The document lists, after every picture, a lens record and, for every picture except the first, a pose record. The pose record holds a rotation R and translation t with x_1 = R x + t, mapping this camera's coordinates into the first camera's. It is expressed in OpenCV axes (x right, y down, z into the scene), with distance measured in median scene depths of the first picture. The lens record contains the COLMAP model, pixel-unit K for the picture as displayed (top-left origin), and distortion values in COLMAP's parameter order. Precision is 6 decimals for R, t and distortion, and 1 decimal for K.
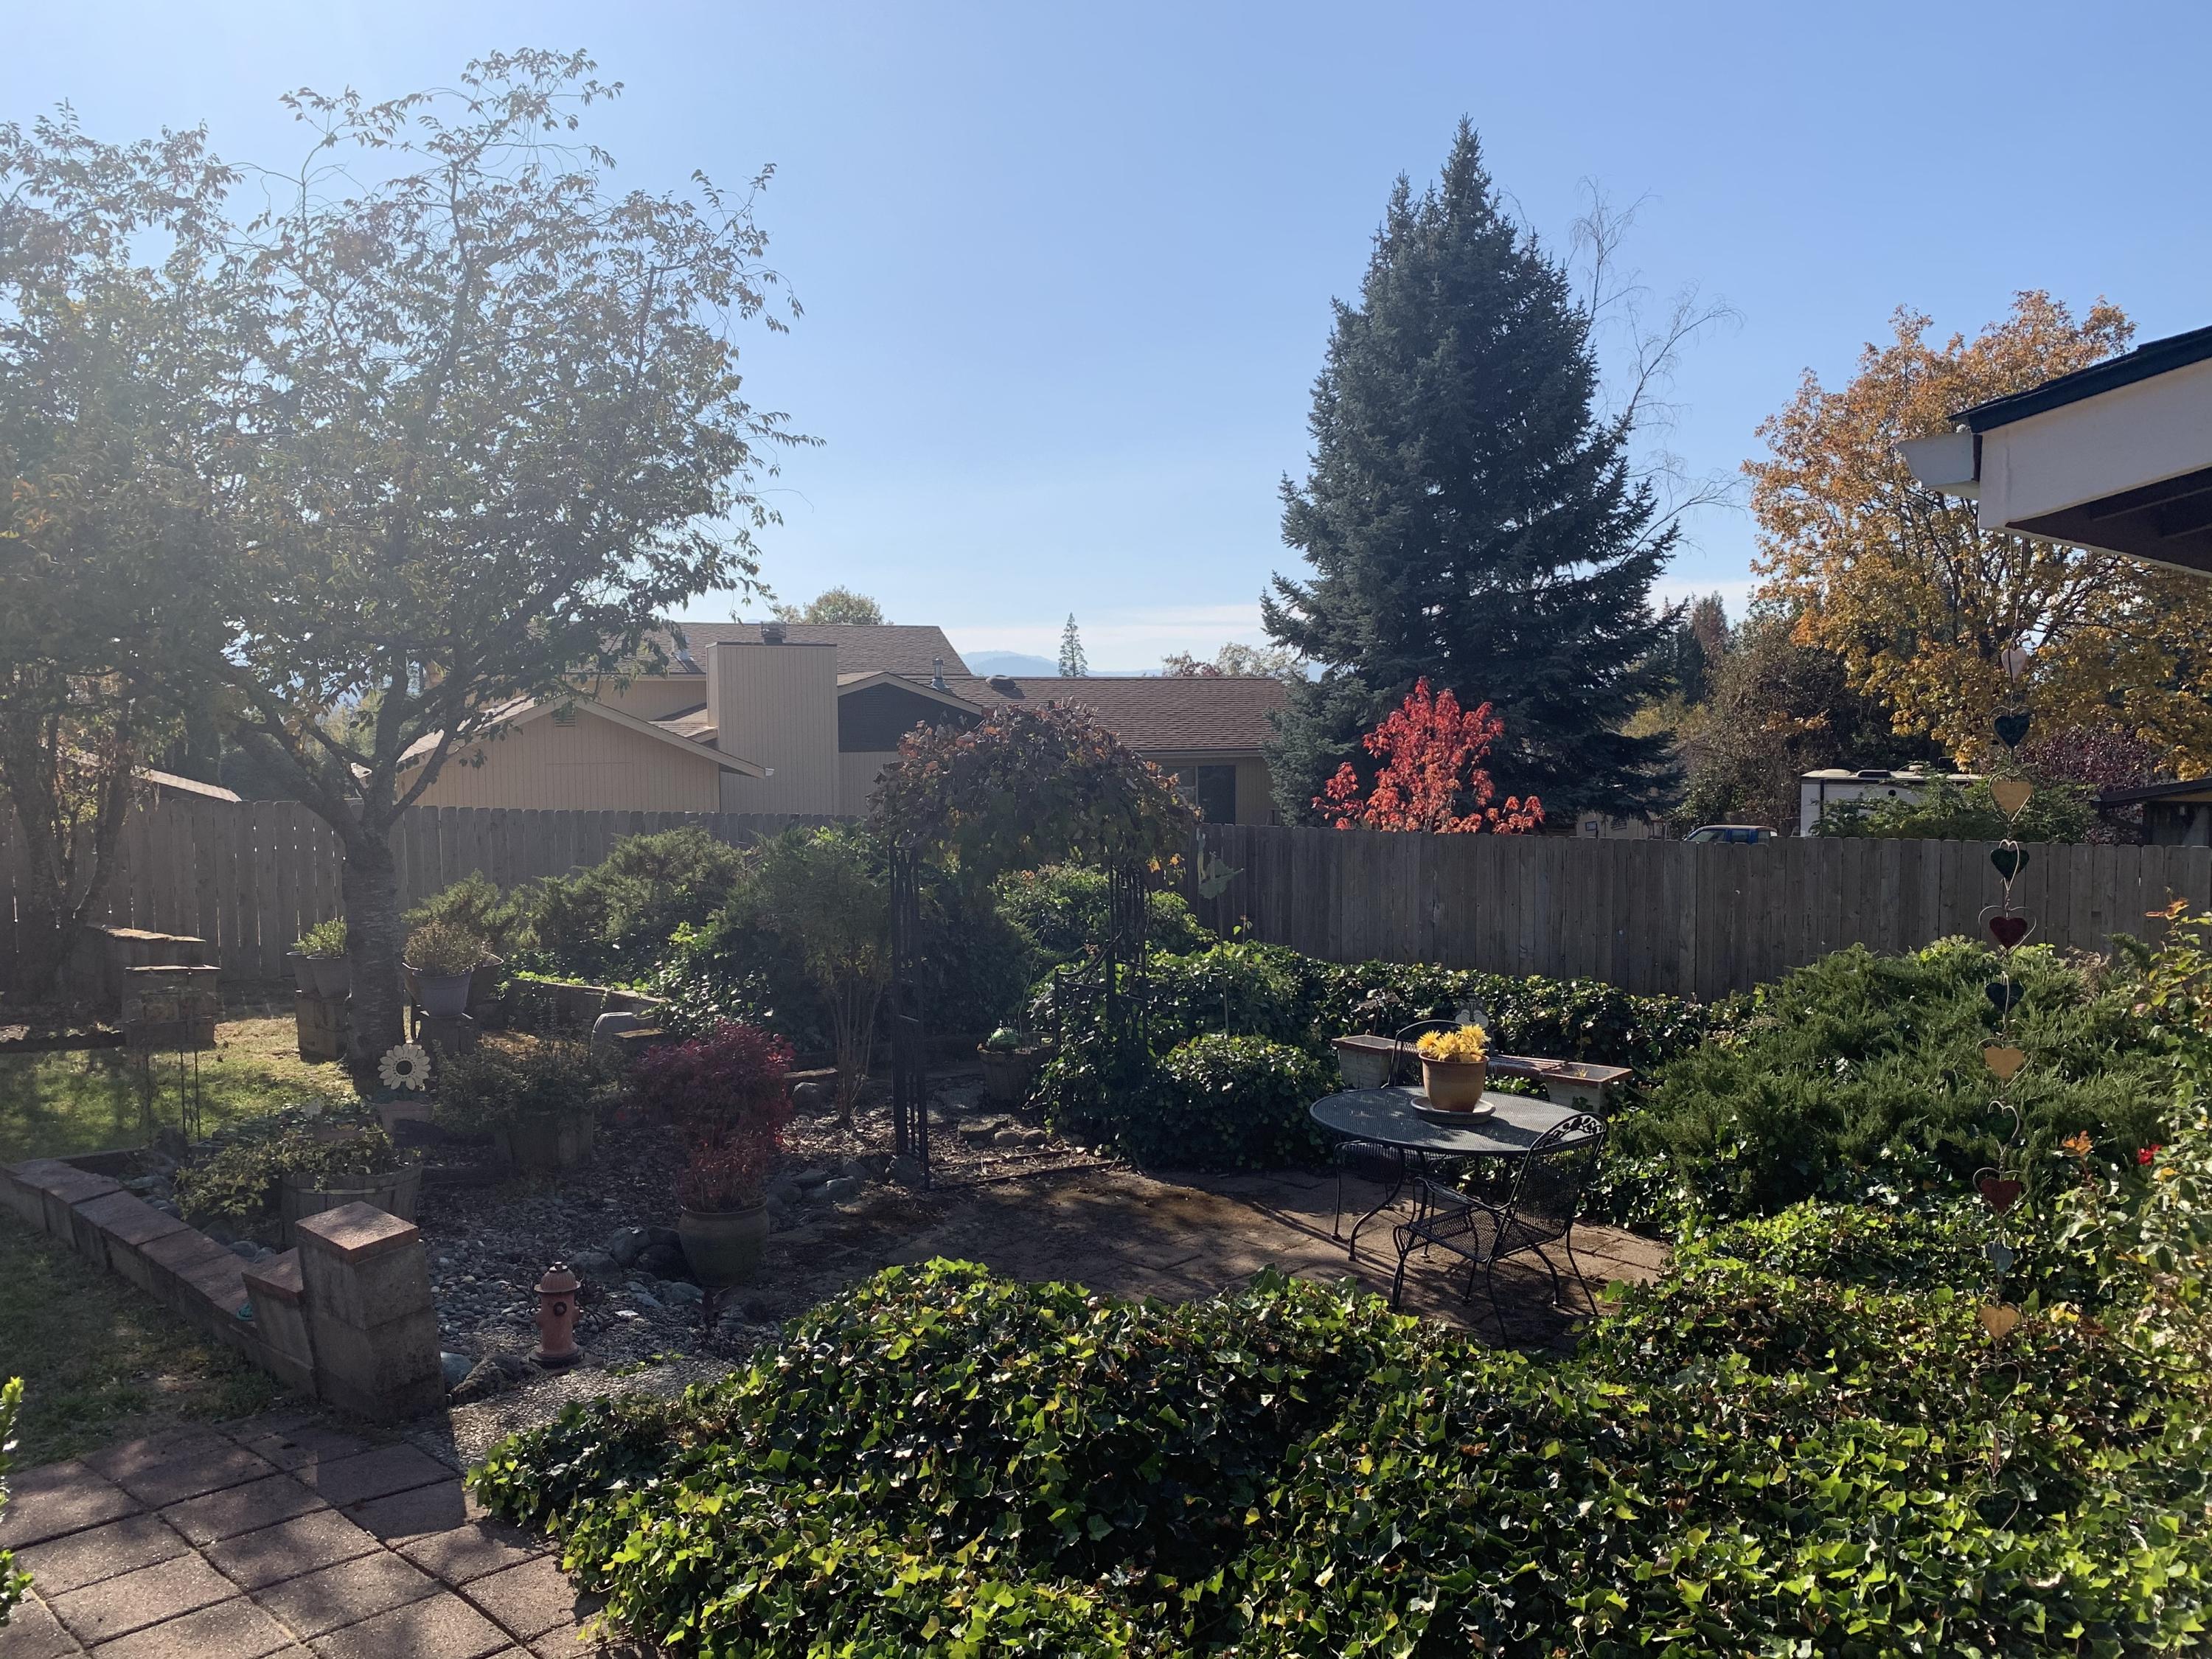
lens RADIAL K [[1722.2, 0, 1100.2], [0, 1722.2, 801.8], [0, 0, 1]] dist [0.109168, -0.249395]
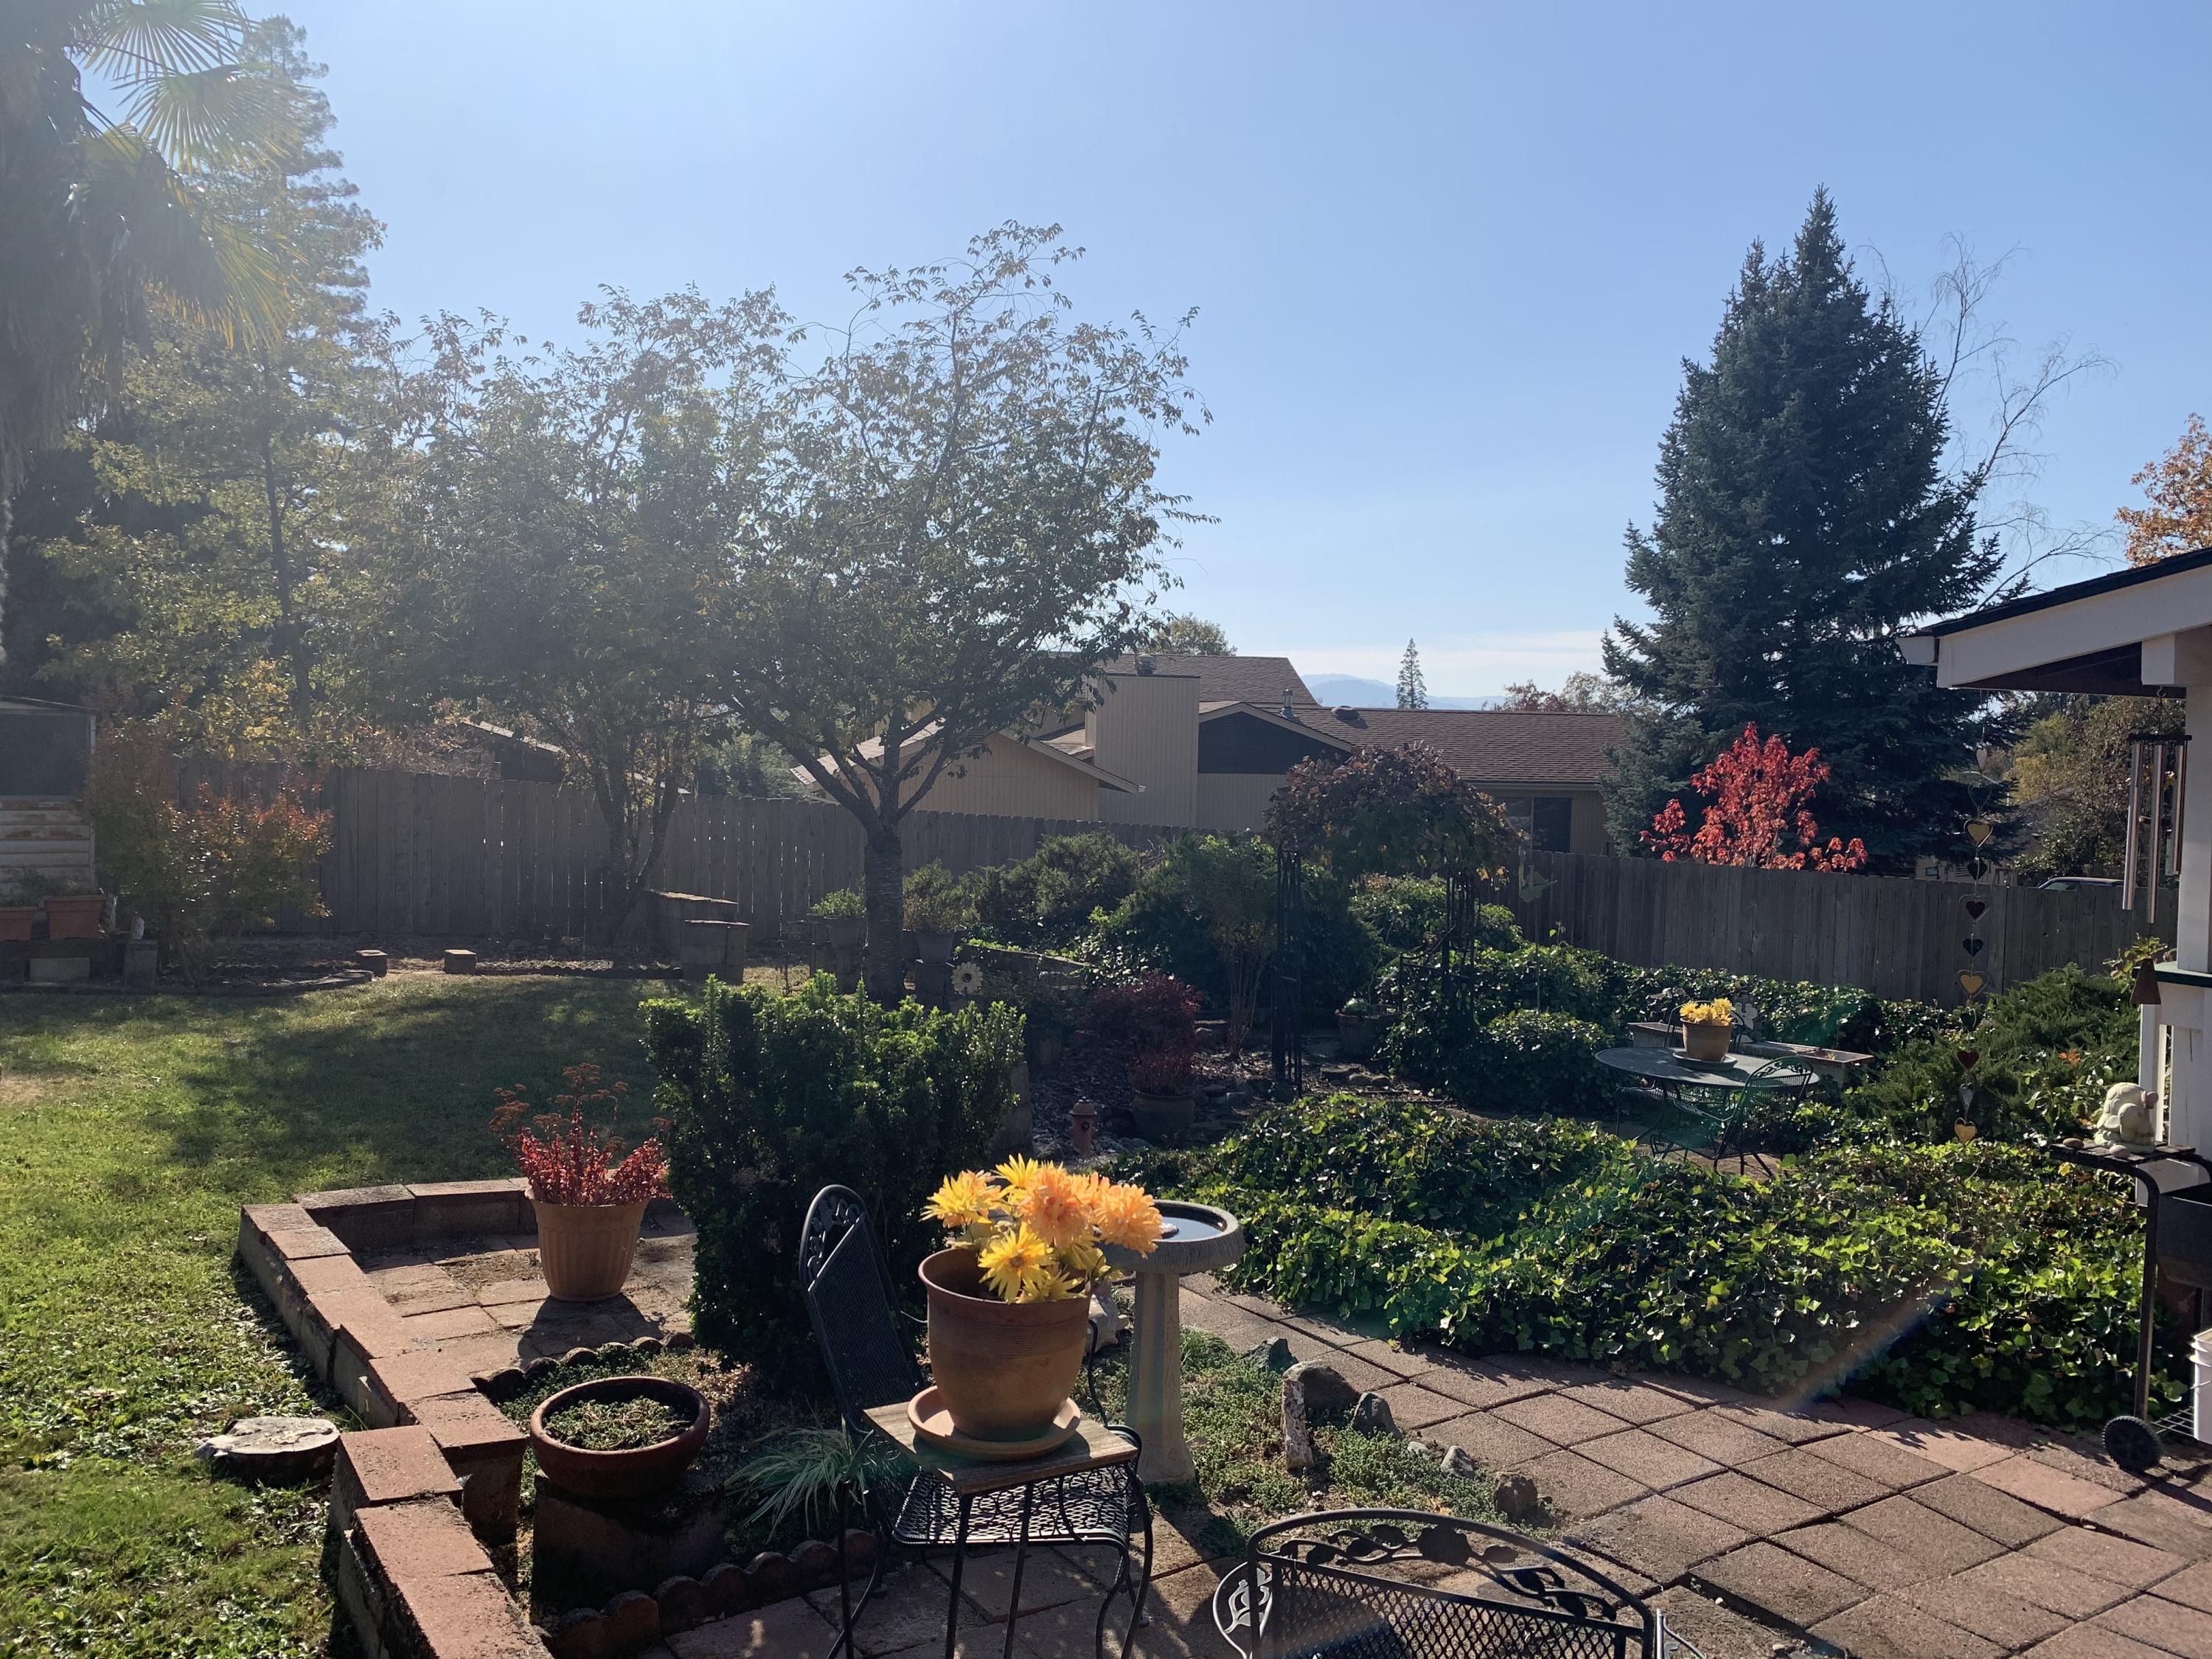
lens RADIAL K [[1722.2, 0, 1100.2], [0, 1722.2, 801.8], [0, 0, 1]] dist [0.109168, -0.249395]
pose [[0.981034, 0.038401, -0.189994, -0.004047], [-0.040770, 0.999132, -0.008577, 0.004171], [0.189500, 0.016160, 0.981748, -0.217185]]
